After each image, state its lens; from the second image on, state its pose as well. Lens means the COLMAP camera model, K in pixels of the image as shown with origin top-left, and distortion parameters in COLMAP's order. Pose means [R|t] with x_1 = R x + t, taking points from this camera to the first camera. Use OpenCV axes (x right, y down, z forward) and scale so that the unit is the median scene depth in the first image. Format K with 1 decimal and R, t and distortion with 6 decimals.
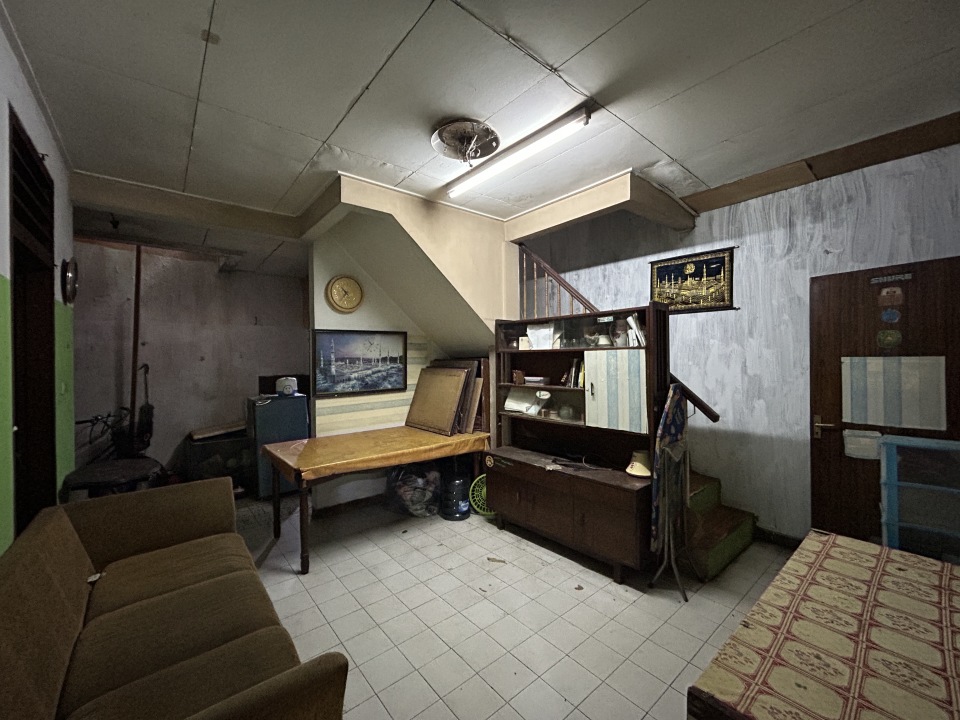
lens RADIAL K [[389.9, 0, 477.5], [0, 389.9, 356.6], [0, 0, 1]] dist [-0.001335, 0.000060]
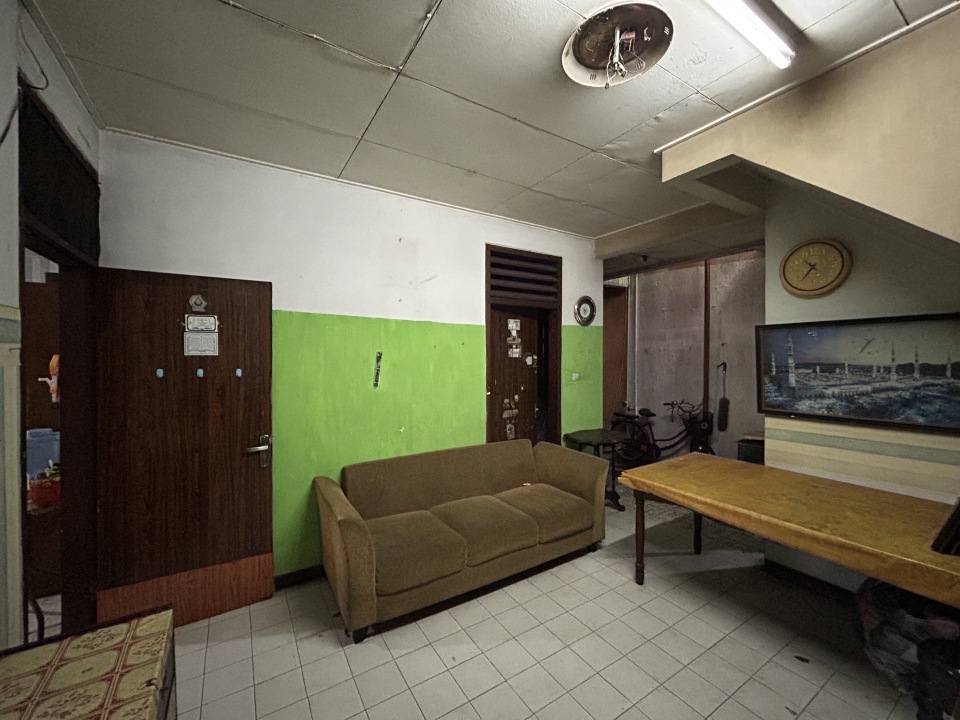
lens RADIAL K [[389.9, 0, 477.5], [0, 389.9, 356.6], [0, 0, 1]] dist [-0.001335, 0.000060]
pose [[-0.130808, 0.019623, -0.991214, 0.404579], [0.006656, 0.999799, 0.018914, -0.025115], [0.991385, -0.004124, -0.130912, 0.515408]]
